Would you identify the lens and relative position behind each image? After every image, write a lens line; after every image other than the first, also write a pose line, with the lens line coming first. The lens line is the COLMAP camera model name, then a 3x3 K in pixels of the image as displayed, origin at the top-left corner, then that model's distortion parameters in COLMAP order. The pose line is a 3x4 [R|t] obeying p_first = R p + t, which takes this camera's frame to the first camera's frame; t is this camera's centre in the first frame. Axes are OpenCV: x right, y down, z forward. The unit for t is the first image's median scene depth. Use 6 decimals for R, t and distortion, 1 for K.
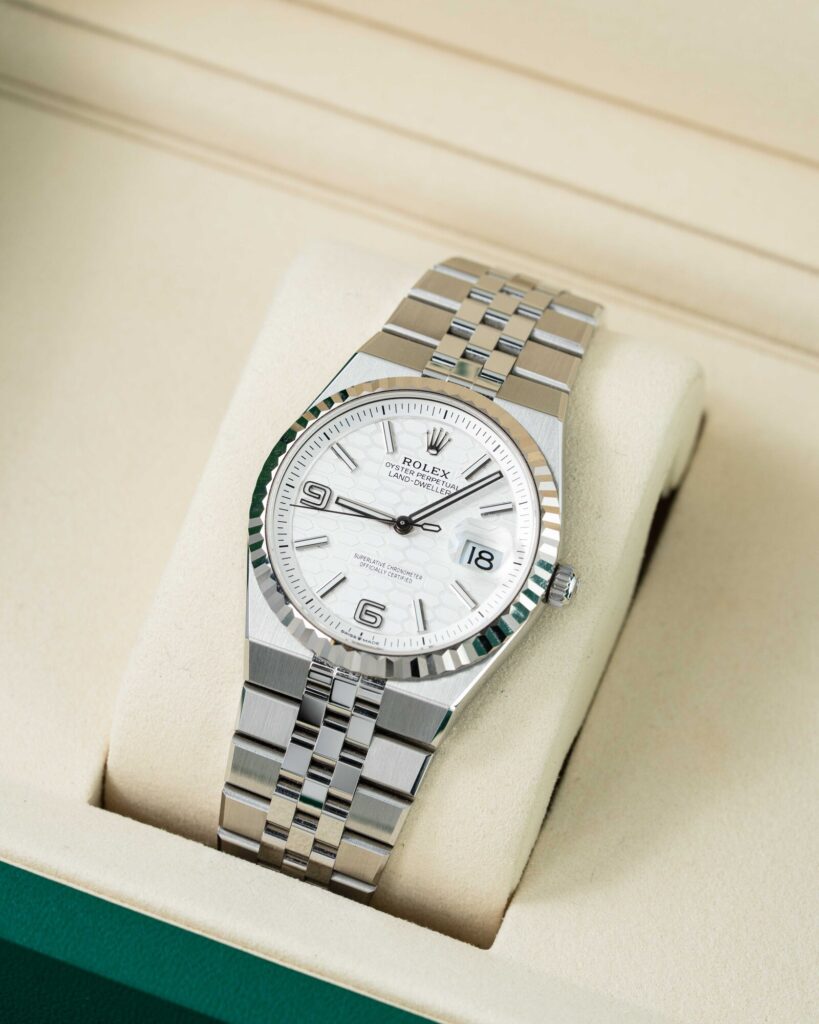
lens RADIAL K [[5417.8, 0, 408.5], [0, 5417.8, 512.7], [0, 0, 1]] dist [-0.217943, 0.000000]
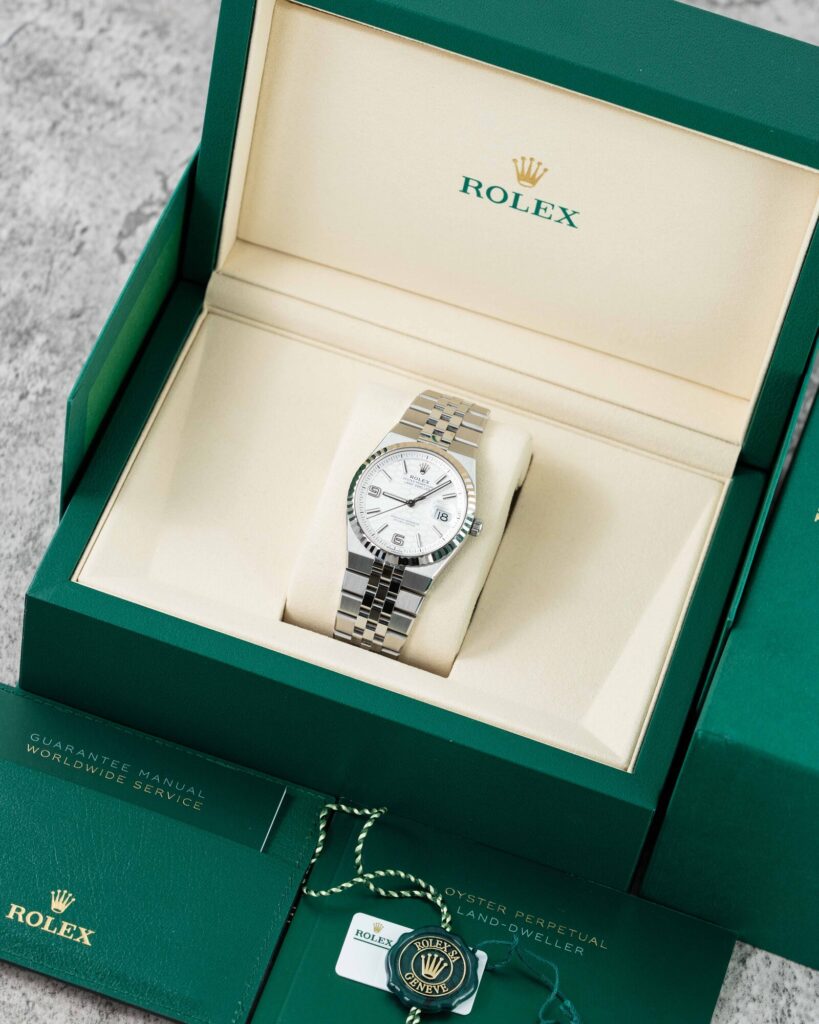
lens RADIAL K [[5417.8, 0, 409.9], [0, 5417.8, 511.7], [0, 0, 1]] dist [-0.217943, 0.000000]
pose [[0.999094, -0.011486, 0.040985, -0.100128], [0.011450, 0.999934, 0.001098, 0.003454], [-0.040994, -0.000628, 0.999159, -1.415348]]
